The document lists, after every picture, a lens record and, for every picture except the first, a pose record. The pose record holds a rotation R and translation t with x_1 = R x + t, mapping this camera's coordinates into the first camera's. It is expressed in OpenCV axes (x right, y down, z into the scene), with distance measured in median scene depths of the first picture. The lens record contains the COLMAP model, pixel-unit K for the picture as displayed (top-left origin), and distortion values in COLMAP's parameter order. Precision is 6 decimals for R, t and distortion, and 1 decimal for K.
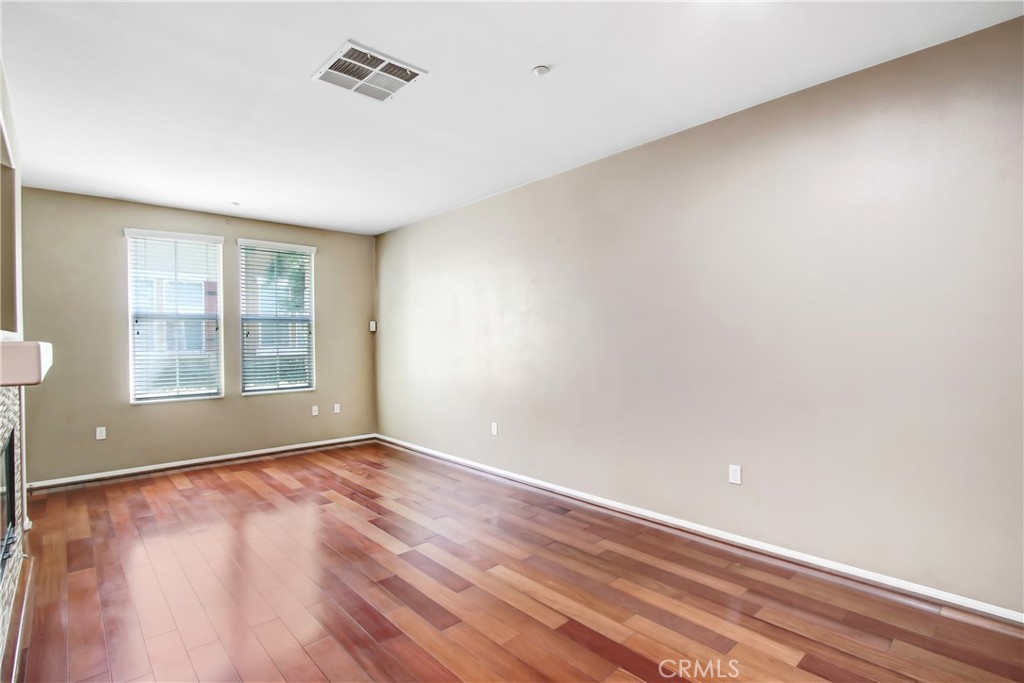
lens RADIAL K [[486.4, 0, 512.0], [0, 486.4, 341.5], [0, 0, 1]] dist [-0.003706, -0.000197]
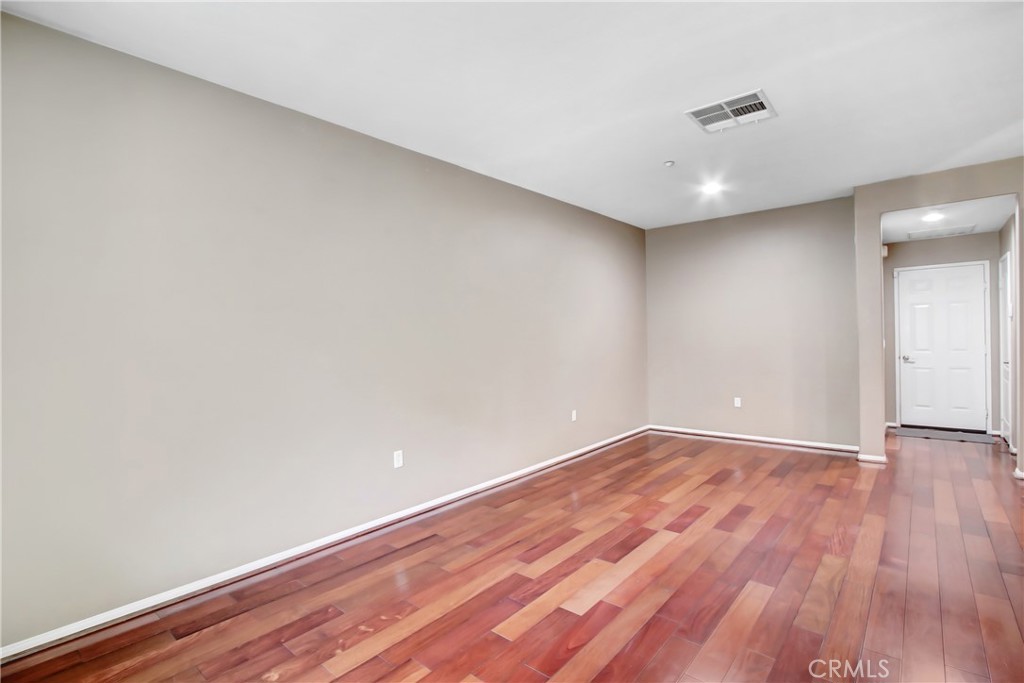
lens RADIAL K [[486.4, 0, 512.0], [0, 486.4, 341.5], [0, 0, 1]] dist [-0.003706, -0.000197]
pose [[-0.132678, 0.009828, 0.991110, -1.182440], [0.014767, 0.999859, -0.007938, 0.032371], [-0.991049, 0.013583, -0.132805, 1.443147]]
